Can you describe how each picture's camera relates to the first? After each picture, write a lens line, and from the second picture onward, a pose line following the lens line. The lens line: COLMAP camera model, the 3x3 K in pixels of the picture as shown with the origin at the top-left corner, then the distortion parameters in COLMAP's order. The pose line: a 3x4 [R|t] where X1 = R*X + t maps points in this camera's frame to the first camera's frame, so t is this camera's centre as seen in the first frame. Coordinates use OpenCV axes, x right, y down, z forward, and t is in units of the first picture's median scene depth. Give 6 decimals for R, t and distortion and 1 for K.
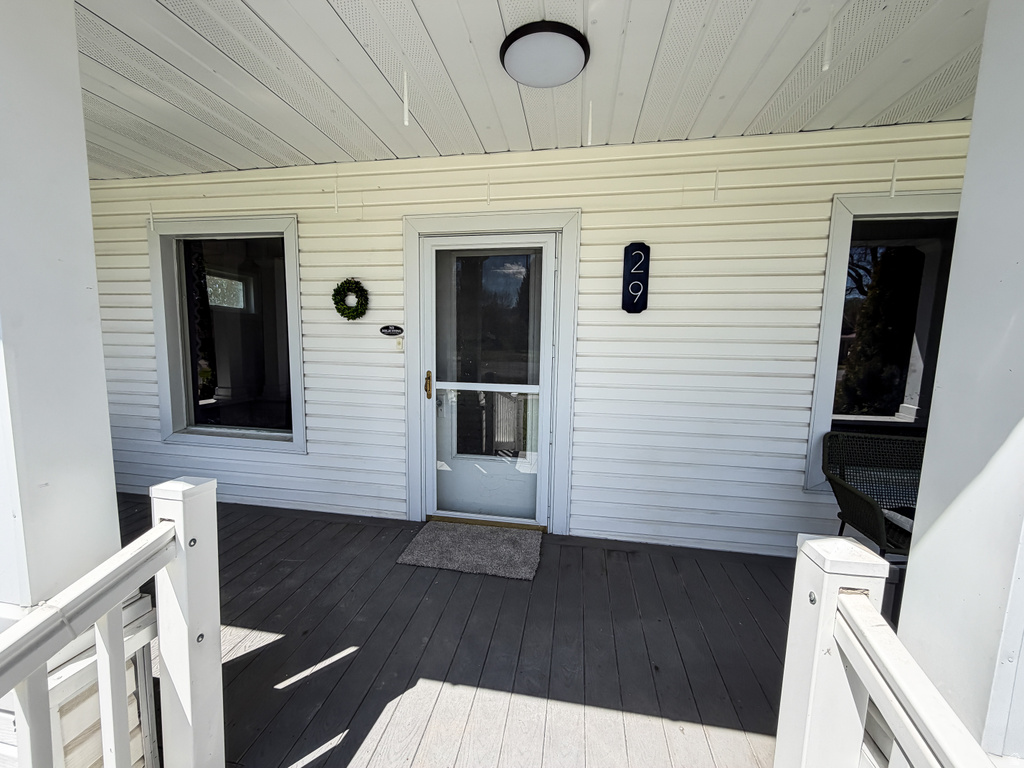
lens RADIAL K [[403.6, 0, 509.8], [0, 403.6, 380.2], [0, 0, 1]] dist [-0.001979, 0.000378]
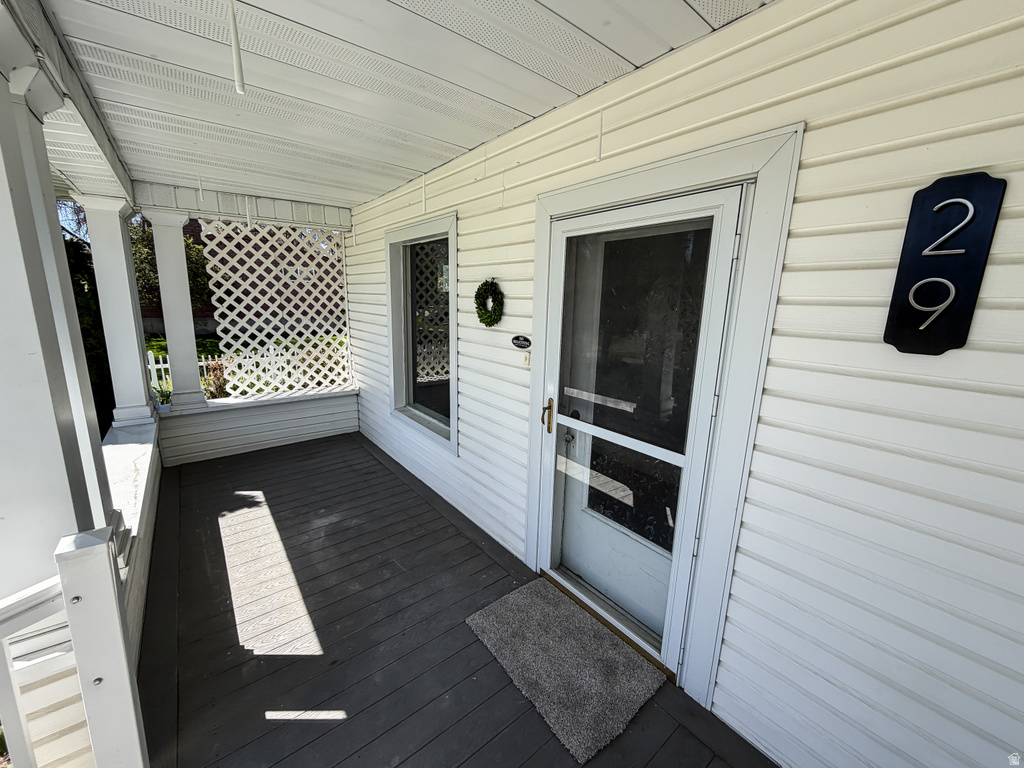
lens RADIAL K [[403.6, 0, 512.5], [0, 403.6, 384.8], [0, 0, 1]] dist [-0.001979, 0.000378]
pose [[0.748366, 0.140284, -0.648281, 0.241814], [-0.083536, 0.989530, 0.117696, -0.133590], [0.658004, -0.033925, 0.752250, 0.369310]]
